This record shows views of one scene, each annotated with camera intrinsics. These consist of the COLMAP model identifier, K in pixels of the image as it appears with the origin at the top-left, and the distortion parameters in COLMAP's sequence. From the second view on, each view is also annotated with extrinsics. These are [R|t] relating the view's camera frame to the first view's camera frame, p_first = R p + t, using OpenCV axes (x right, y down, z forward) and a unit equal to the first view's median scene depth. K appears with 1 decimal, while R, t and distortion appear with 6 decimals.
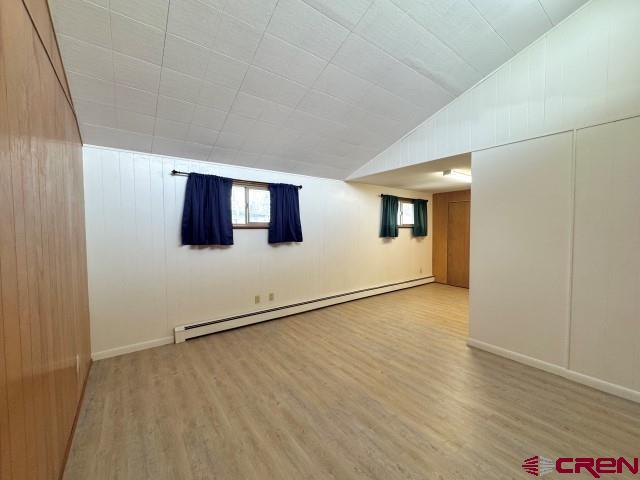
lens RADIAL K [[254.1, 0, 320.7], [0, 254.1, 238.7], [0, 0, 1]] dist [-0.000988, -0.000085]
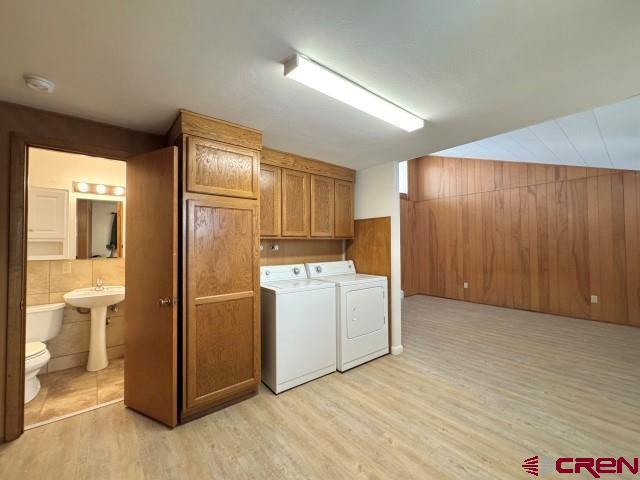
lens RADIAL K [[269.3, 0, 316.8], [0, 269.3, 239.0], [0, 0, 1]] dist [-0.002051, -0.000408]
pose [[-0.998763, 0.009702, -0.048778, 1.106402], [0.008916, 0.999827, 0.016295, -0.054680], [0.048928, 0.015840, -0.998677, 2.341662]]
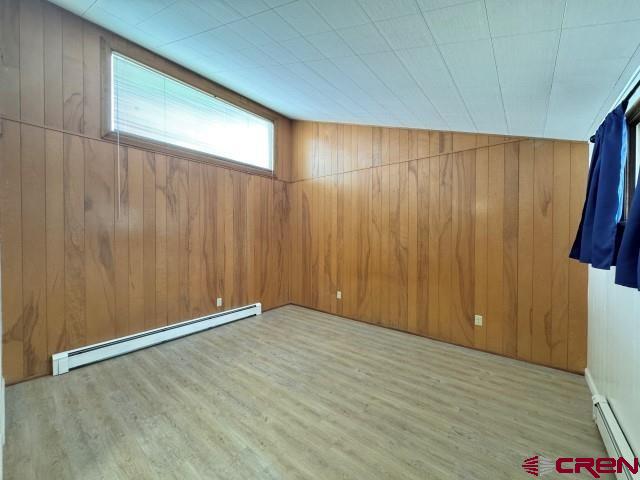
lens RADIAL K [[257.1, 0, 321.7], [0, 257.1, 239.0], [0, 0, 1]] dist [0.000291, -0.000065]
pose [[-0.967534, 0.006853, -0.252647, 0.257612], [-0.007218, 0.998475, 0.054725, -0.057215], [0.252636, 0.054772, -0.966010, 1.665967]]
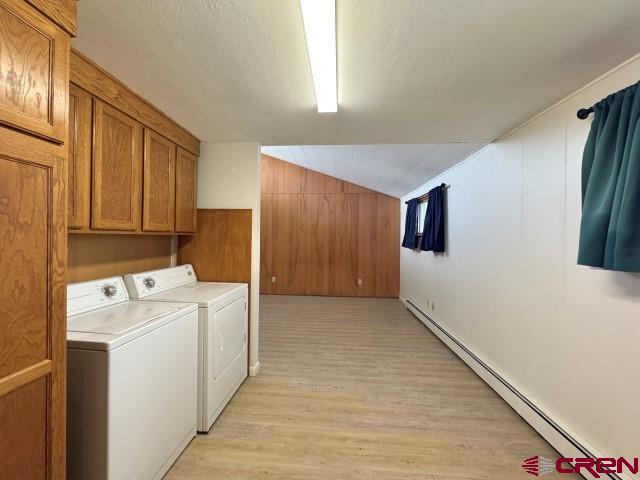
lens RADIAL K [[269.3, 0, 316.8], [0, 269.3, 239.0], [0, 0, 1]] dist [-0.002051, -0.000408]
pose [[-0.652817, -0.002418, -0.757511, 1.310126], [-0.039727, 0.998728, 0.031048, -0.064358], [0.756473, 0.050362, -0.652083, 1.975484]]
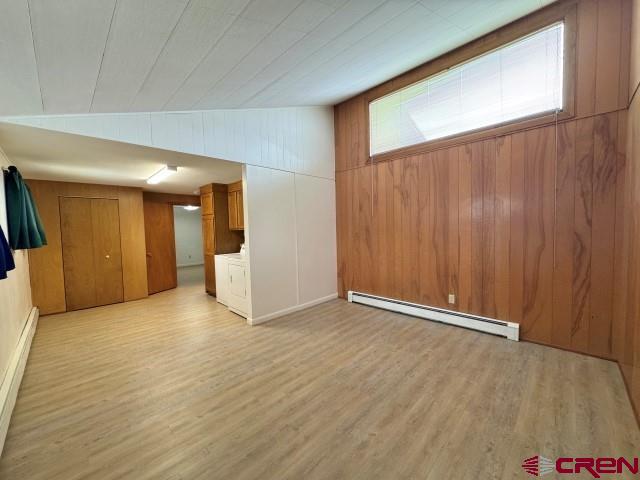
lens RADIAL K [[255.2, 0, 317.9], [0, 255.2, 239.1], [0, 0, 1]] dist [-0.001583, -0.000092]
pose [[-0.144270, -0.038130, 0.988803, -0.723691], [0.063994, 0.996806, 0.047775, -0.026808], [-0.987467, 0.070170, -0.141369, 0.966524]]
